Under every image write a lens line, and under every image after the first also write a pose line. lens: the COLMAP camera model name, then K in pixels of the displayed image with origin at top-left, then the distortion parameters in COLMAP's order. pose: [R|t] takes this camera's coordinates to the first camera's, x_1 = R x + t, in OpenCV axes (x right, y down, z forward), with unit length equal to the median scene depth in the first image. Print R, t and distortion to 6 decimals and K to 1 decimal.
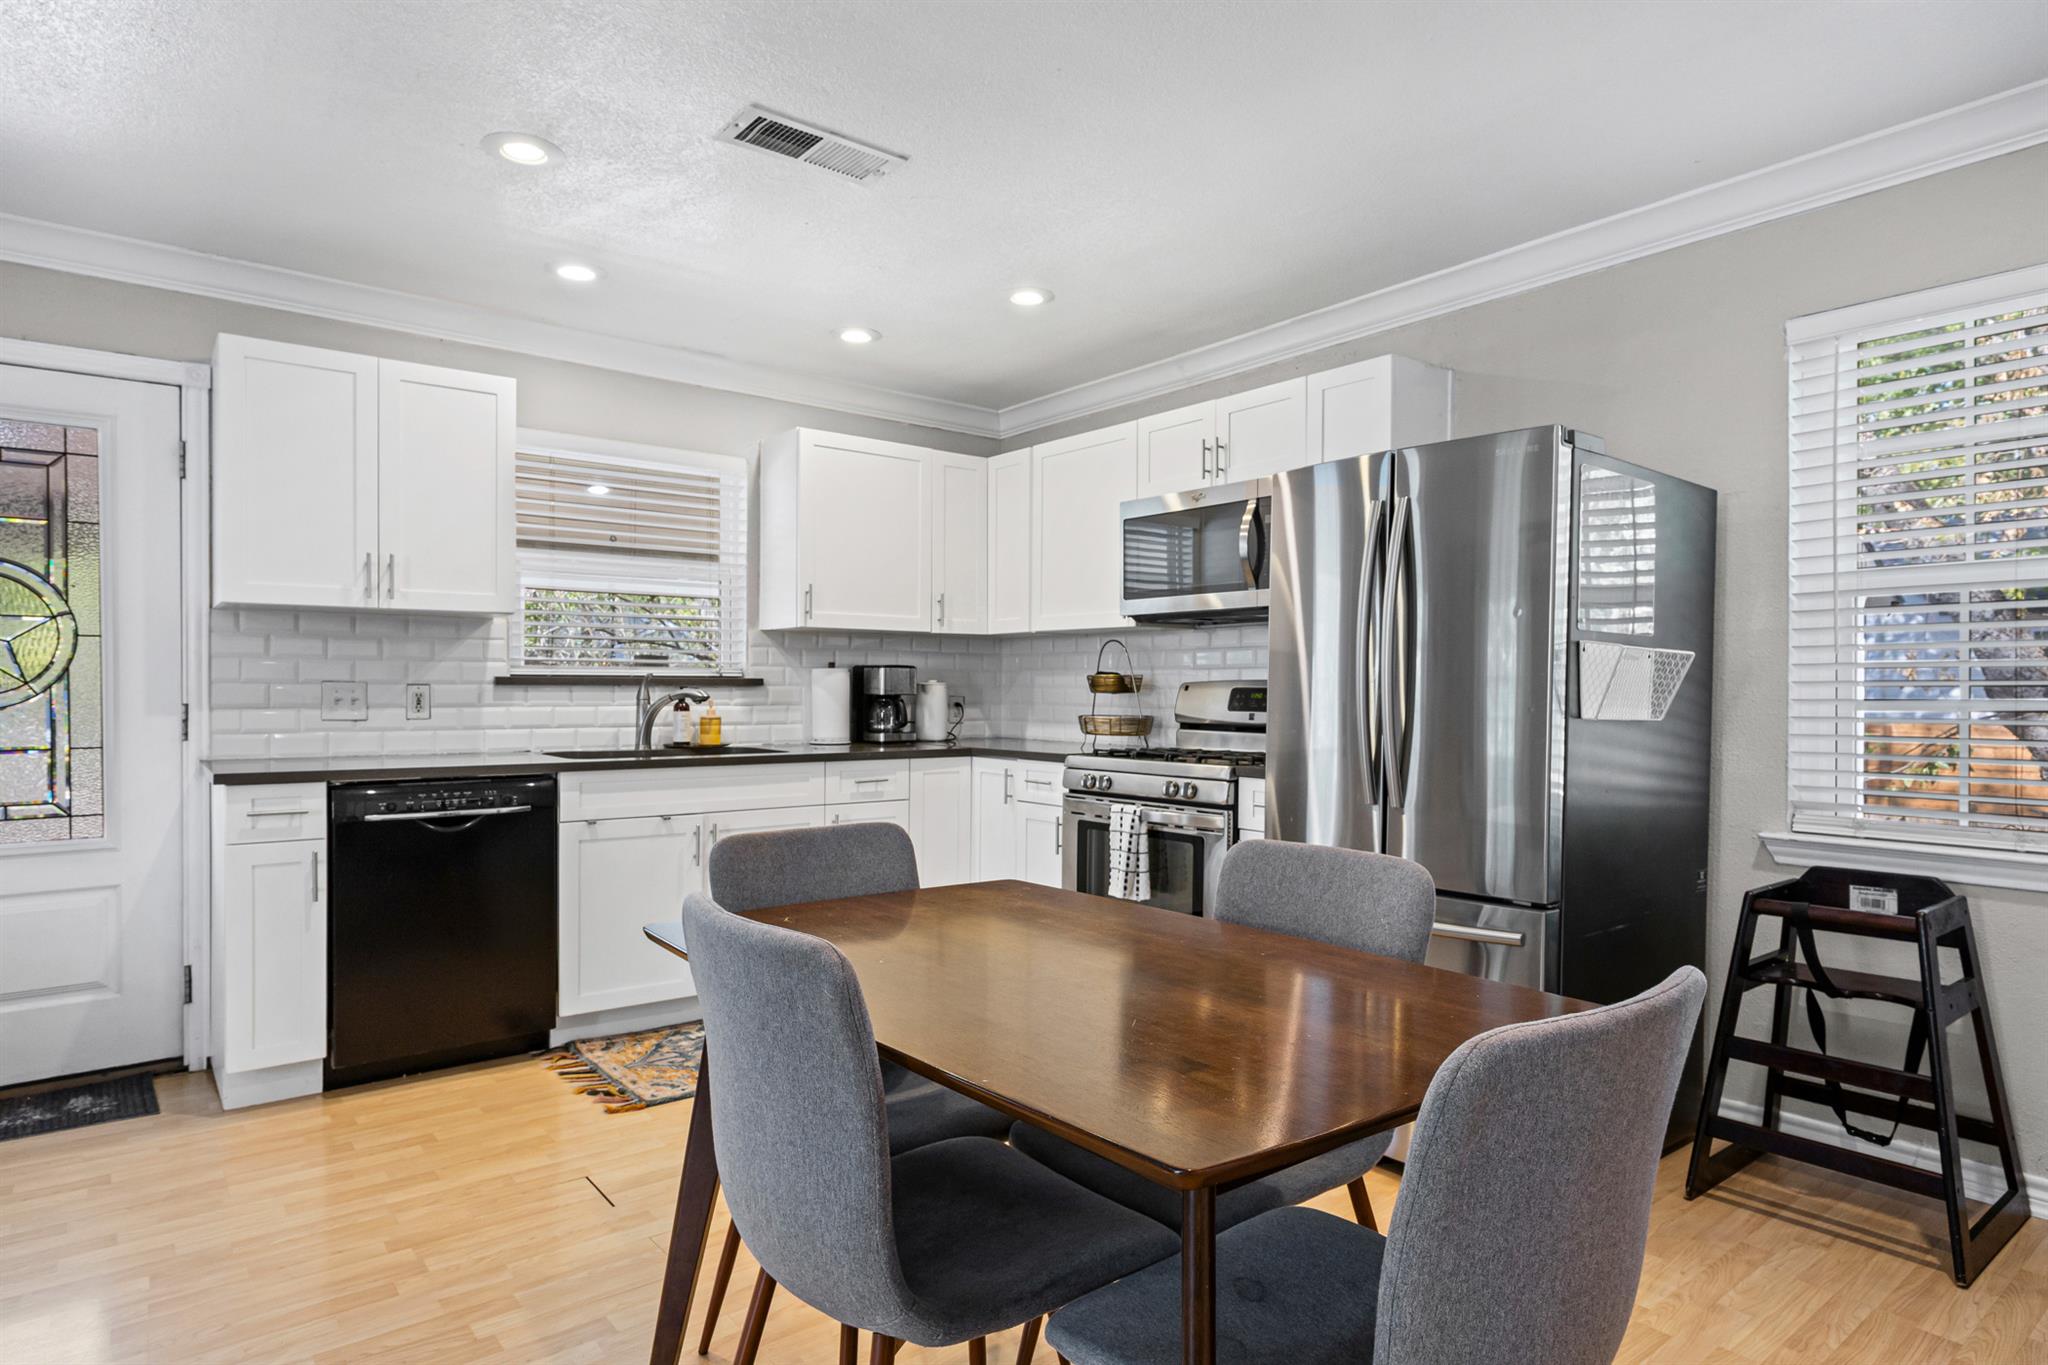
lens RADIAL K [[1150.0, 0, 1028.9], [0, 1150.0, 696.6], [0, 0, 1]] dist [-0.000143, -0.005088]
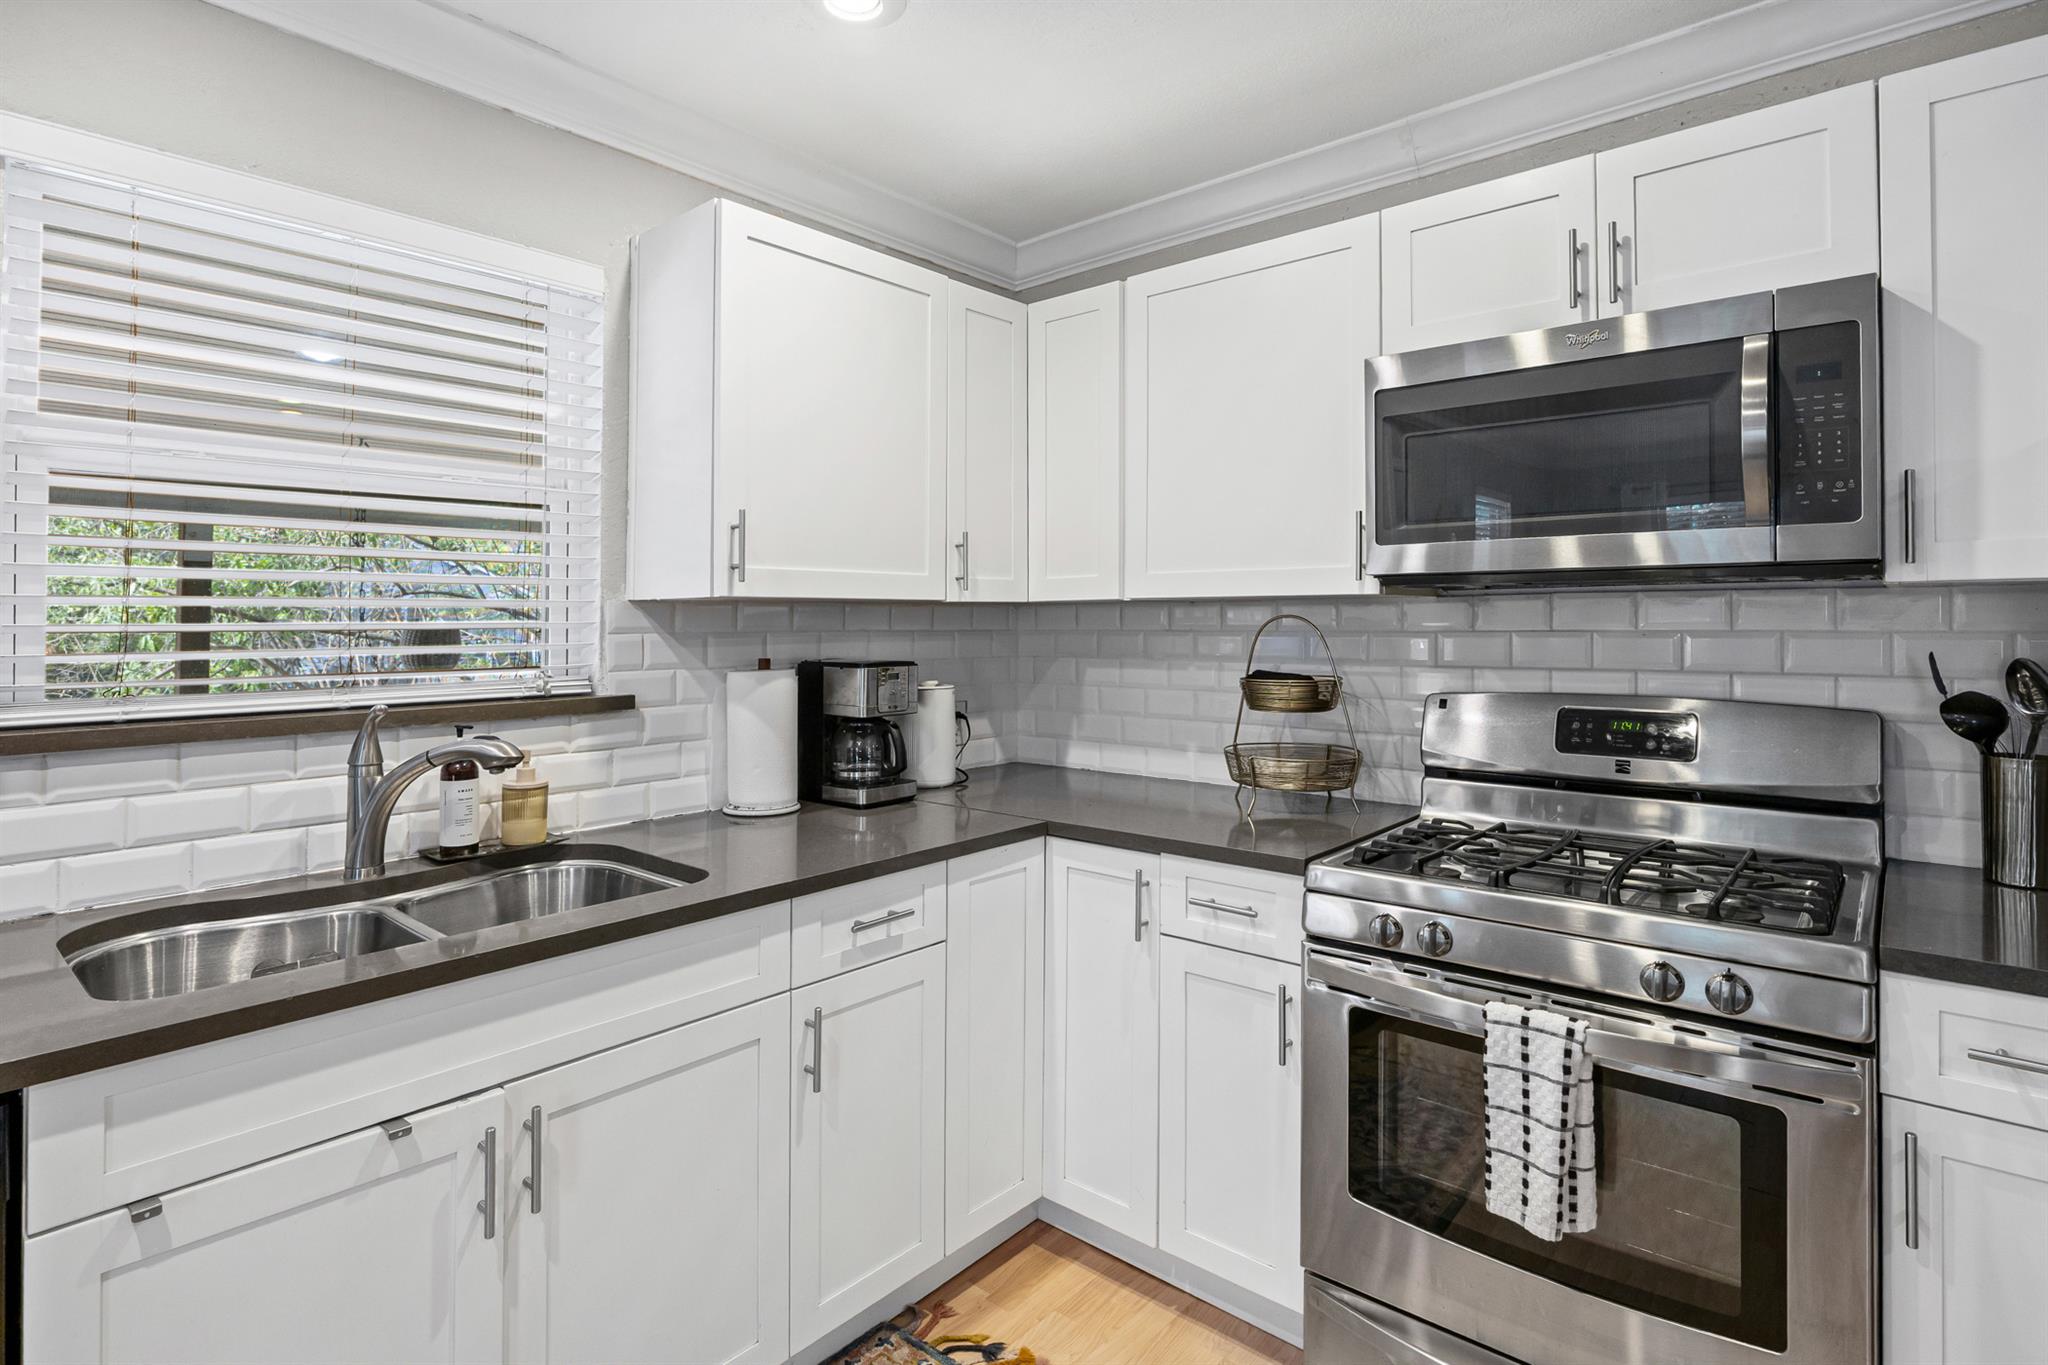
lens RADIAL K [[1036.4, 0, 1023.6], [0, 1036.4, 599.5], [0, 0, 1]] dist [-0.013370, 0.001938]
pose [[0.983959, -0.006254, 0.178284, -0.145360], [0.011560, 0.999520, -0.028743, -0.044350], [-0.178019, 0.030343, 0.983559, 0.525202]]
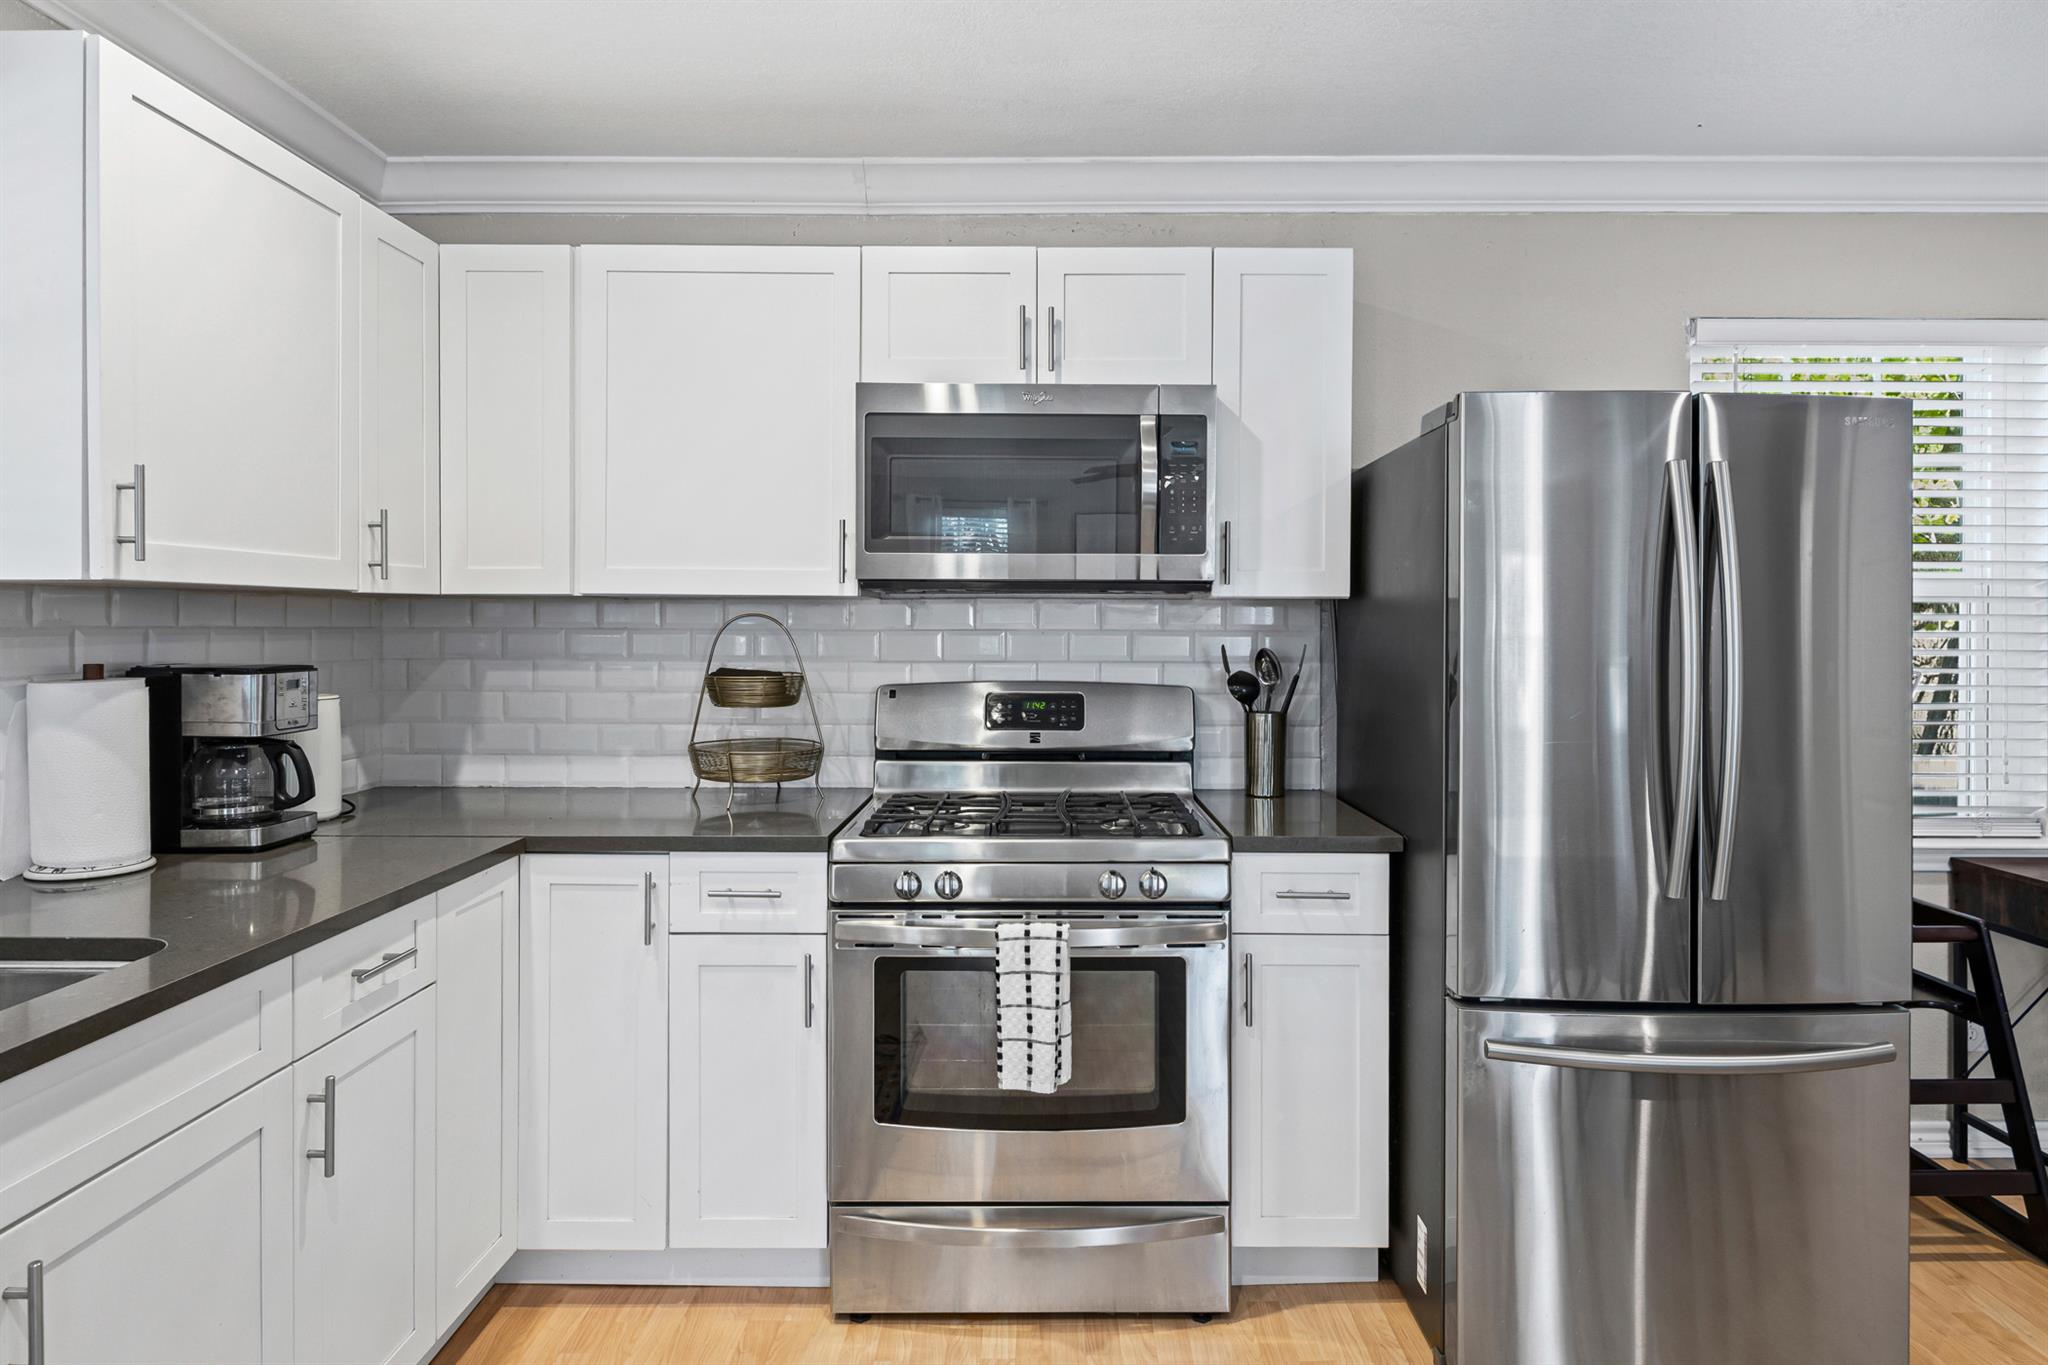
lens RADIAL K [[1150.0, 0, 1053.7], [0, 1150.0, 616.4], [0, 0, 1]] dist [-0.000143, -0.005088]
pose [[0.622399, 0.000985, 0.782700, -0.289530], [0.005699, 0.999967, -0.005790, -0.044275], [-0.782680, 0.008064, 0.622373, 0.522271]]
